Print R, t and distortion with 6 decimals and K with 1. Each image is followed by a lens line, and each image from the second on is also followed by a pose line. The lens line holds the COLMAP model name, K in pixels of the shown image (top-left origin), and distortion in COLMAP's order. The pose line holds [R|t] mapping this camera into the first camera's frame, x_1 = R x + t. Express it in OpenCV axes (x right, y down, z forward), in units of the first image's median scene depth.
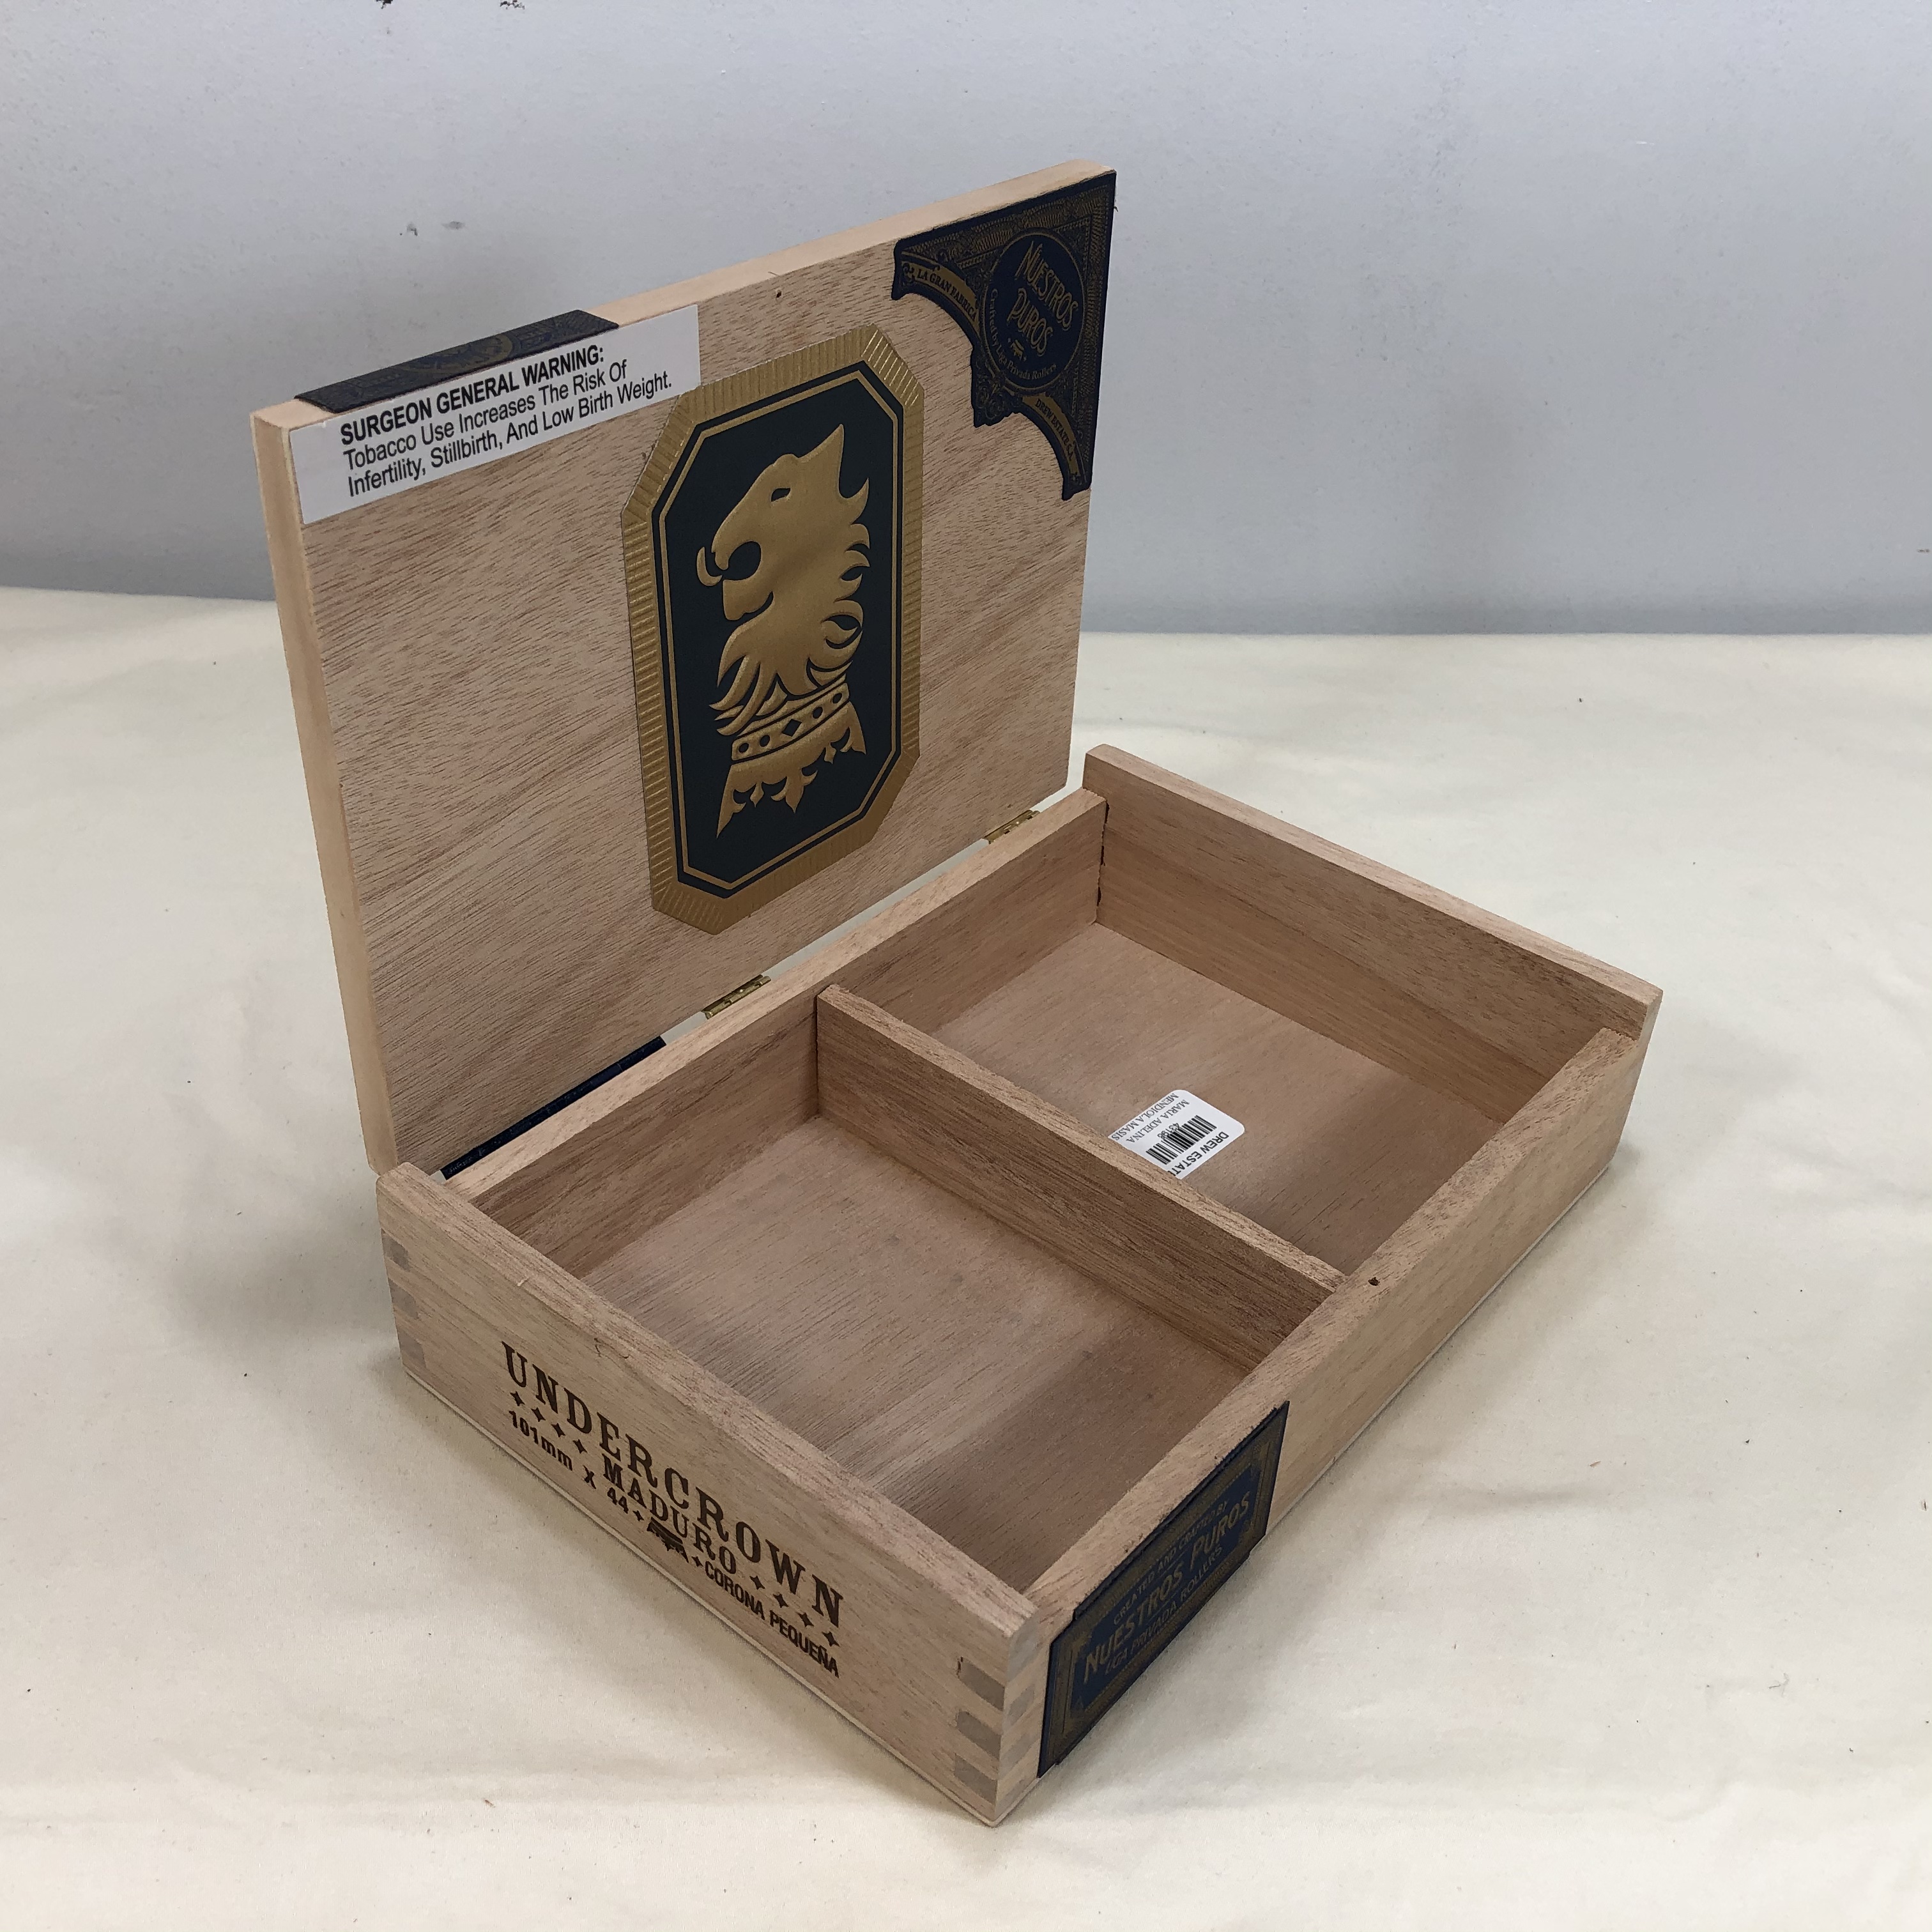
lens RADIAL K [[2139.8, 0, 966.0], [0, 2139.8, 966.0], [0, 0, 1]] dist [0.193396, -0.867526]
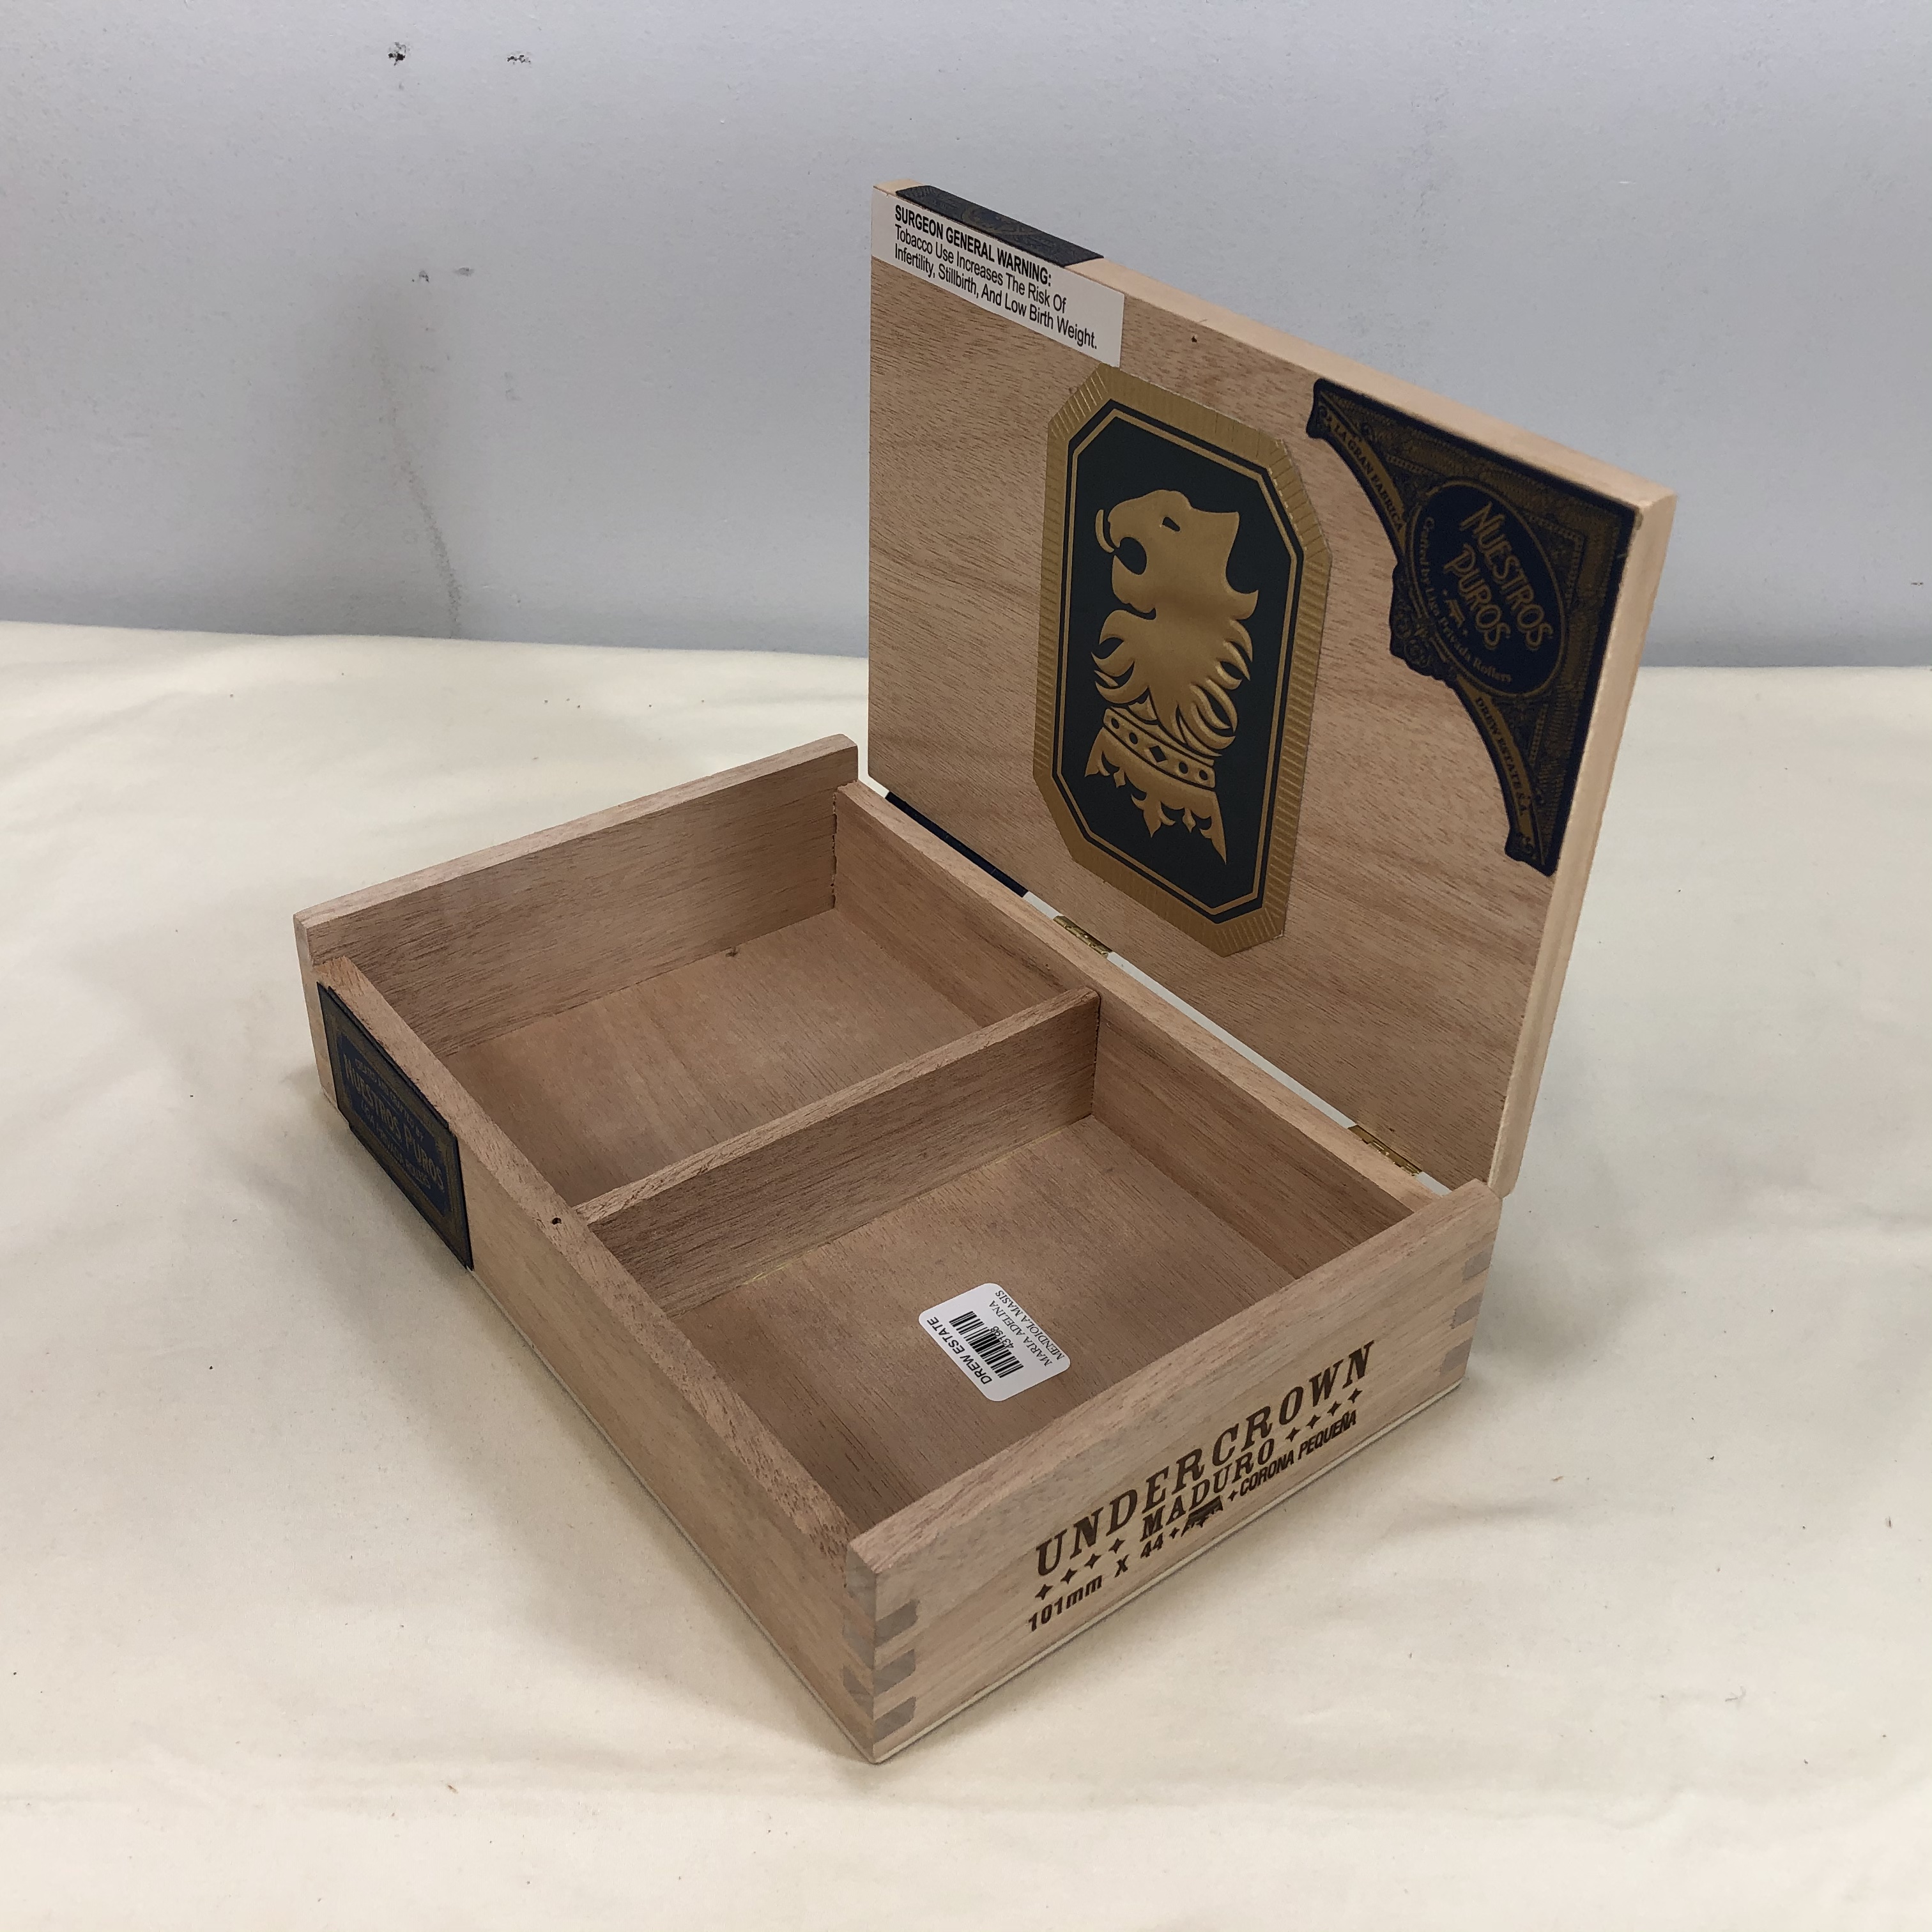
lens RADIAL K [[2139.8, 0, 966.0], [0, 2139.8, 966.0], [0, 0, 1]] dist [0.193396, -0.867526]
pose [[-0.217248, 0.535090, -0.816384, 0.914620], [-0.588280, 0.595630, 0.546947, -0.612445], [0.778929, 0.599085, 0.185383, 0.868011]]
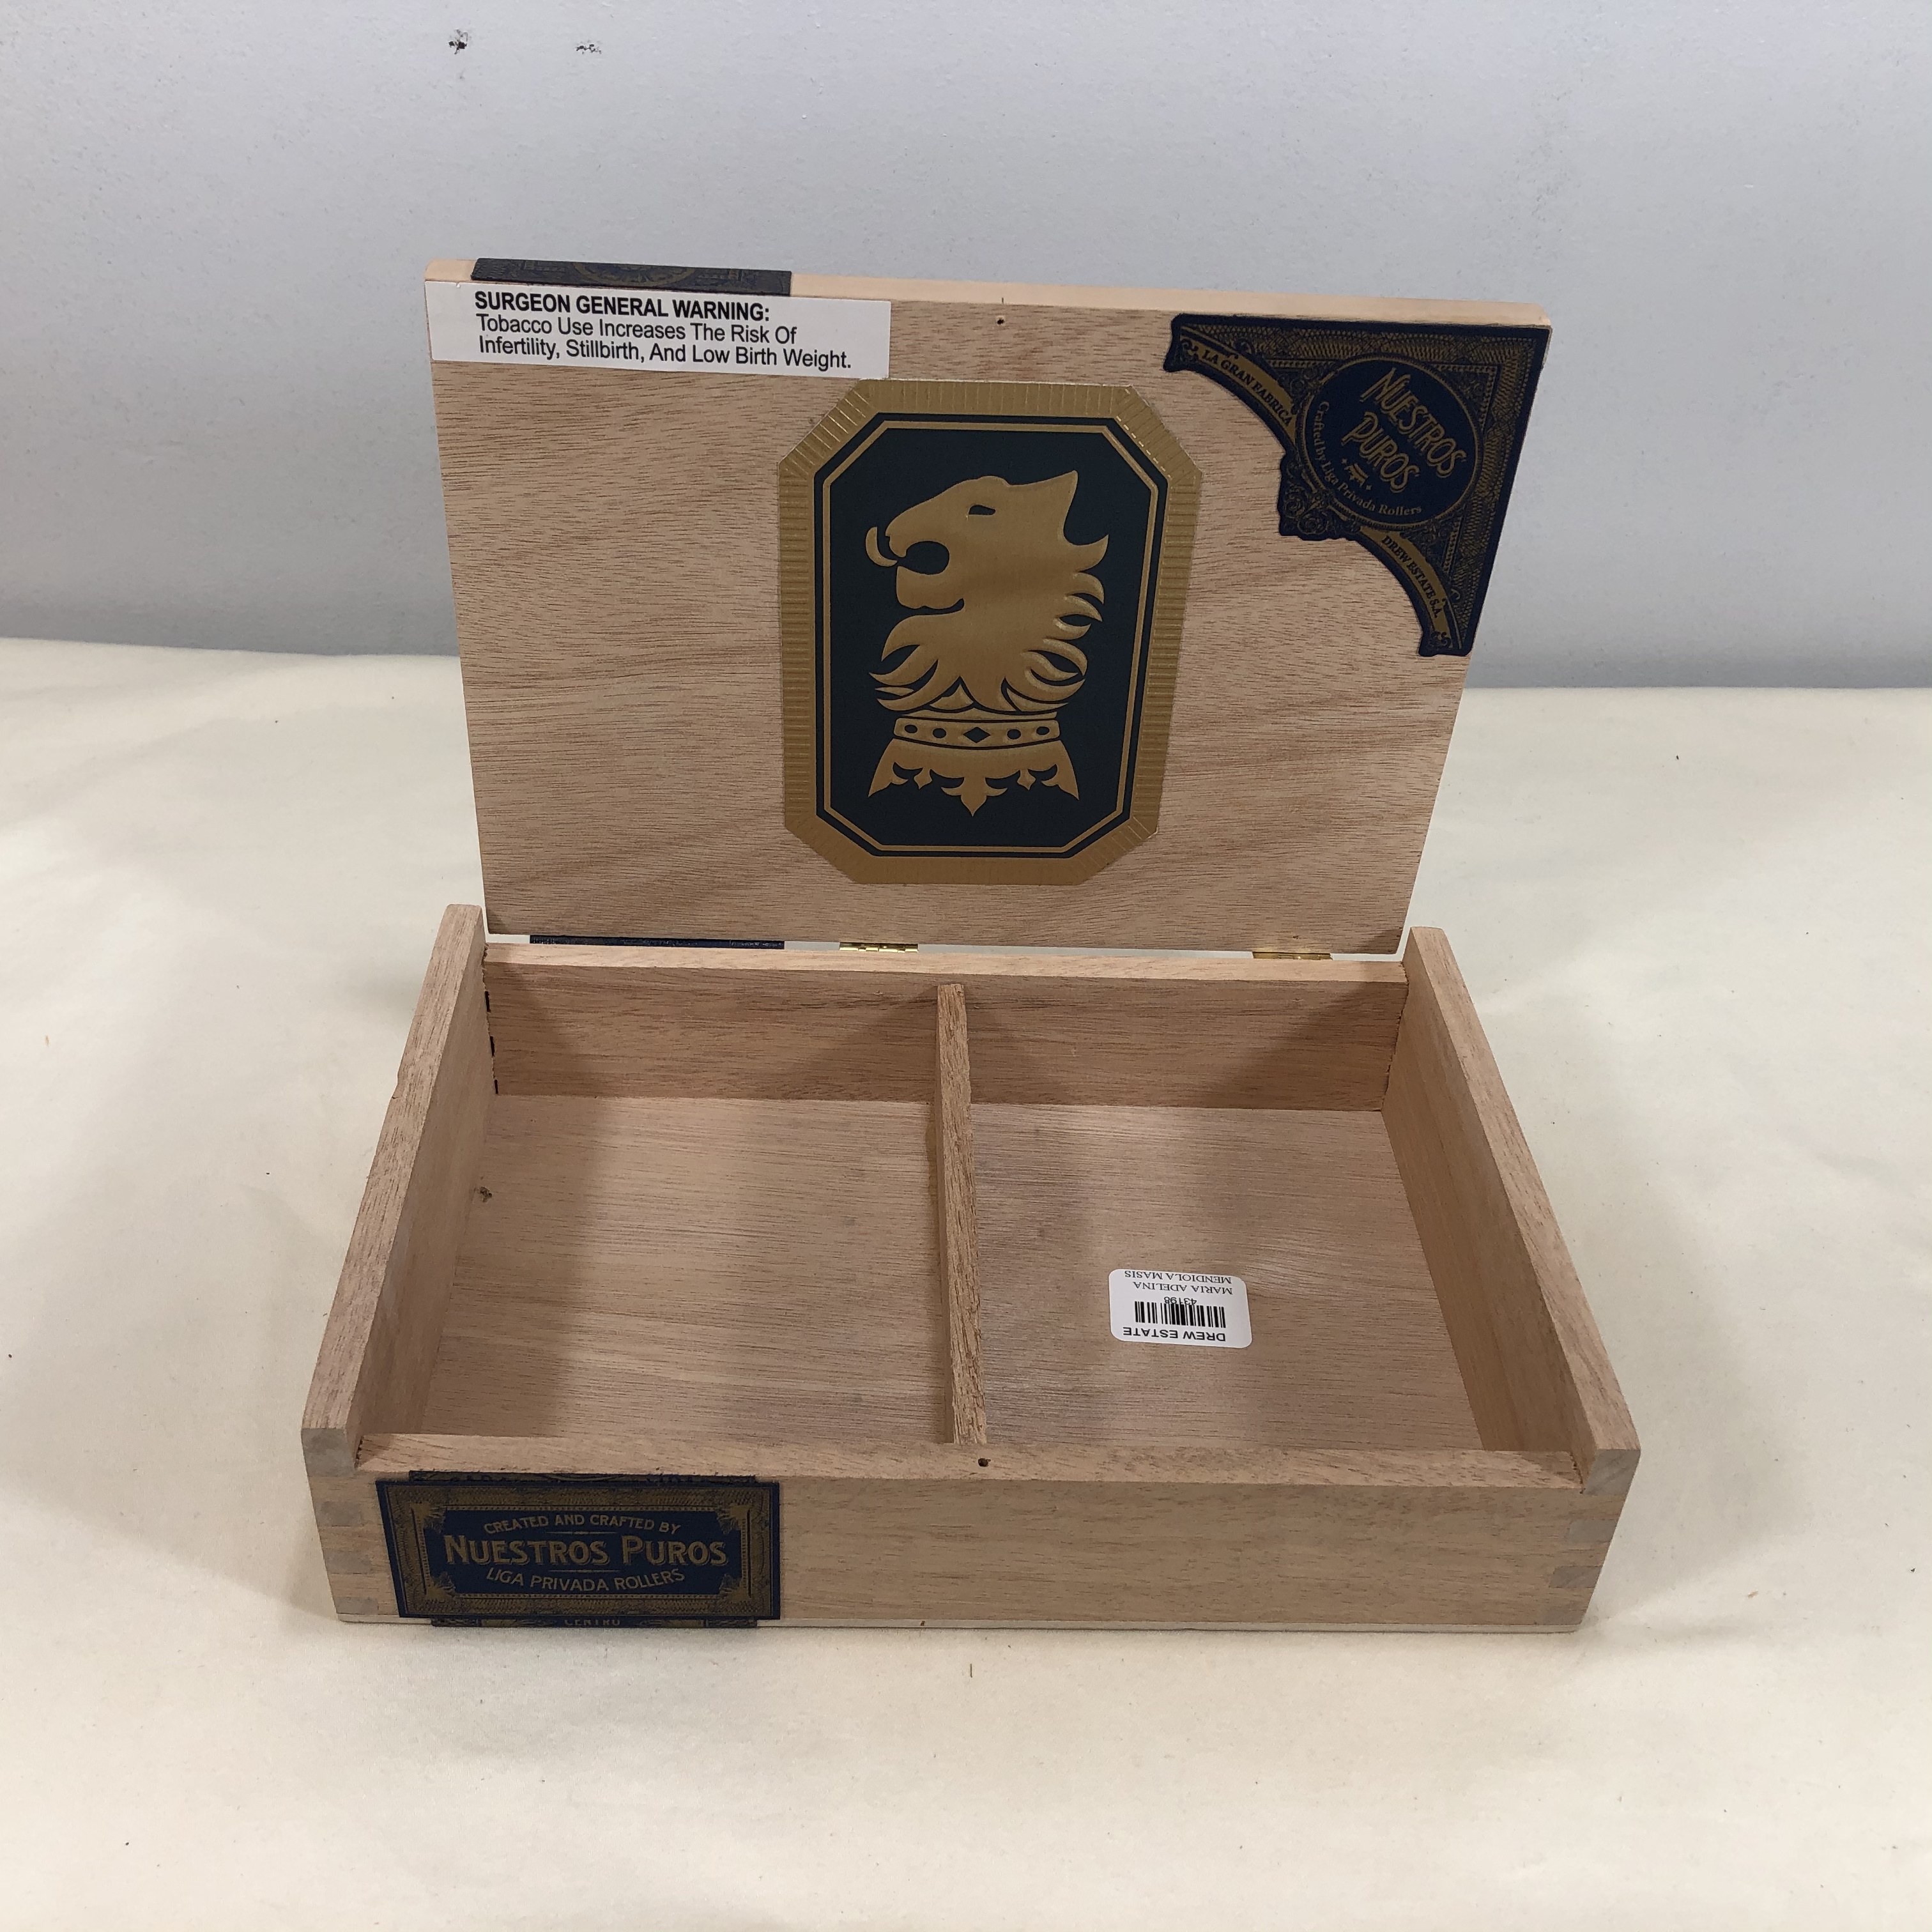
lens RADIAL K [[2085.5, 0, 952.0], [0, 2085.5, 956.3], [0, 0, 1]] dist [0.228570, -0.978376]
pose [[0.661837, 0.464448, -0.588439, 0.599368], [-0.455650, 0.872545, 0.176205, -0.206447], [0.595278, 0.151503, 0.789108, 0.237069]]
